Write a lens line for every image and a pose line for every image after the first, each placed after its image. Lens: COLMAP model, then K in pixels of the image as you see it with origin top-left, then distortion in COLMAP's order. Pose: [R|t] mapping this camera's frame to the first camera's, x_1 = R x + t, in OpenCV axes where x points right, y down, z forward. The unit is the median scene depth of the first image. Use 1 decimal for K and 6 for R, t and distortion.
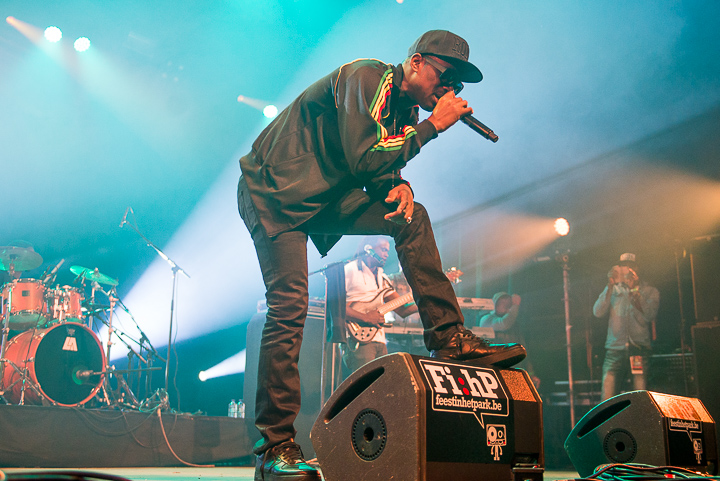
lens RADIAL K [[969.9, 0, 359.1], [0, 969.9, 197.5], [0, 0, 1]] dist [0.130094, -0.084877]
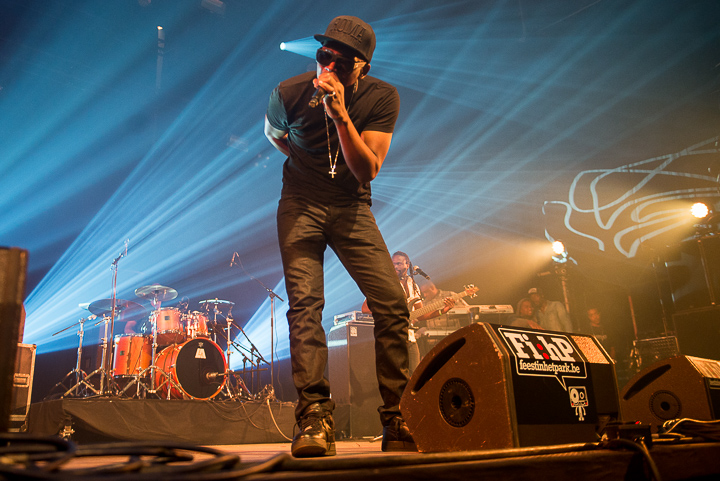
lens RADIAL K [[655.5, 0, 310.7], [0, 655.5, 208.8], [0, 0, 1]] dist [-0.009096, -0.003173]
pose [[0.989089, -0.084106, -0.120953, -0.040007], [0.074916, 0.994085, -0.078624, 0.074955], [0.126850, 0.068705, 0.989540, 0.253216]]
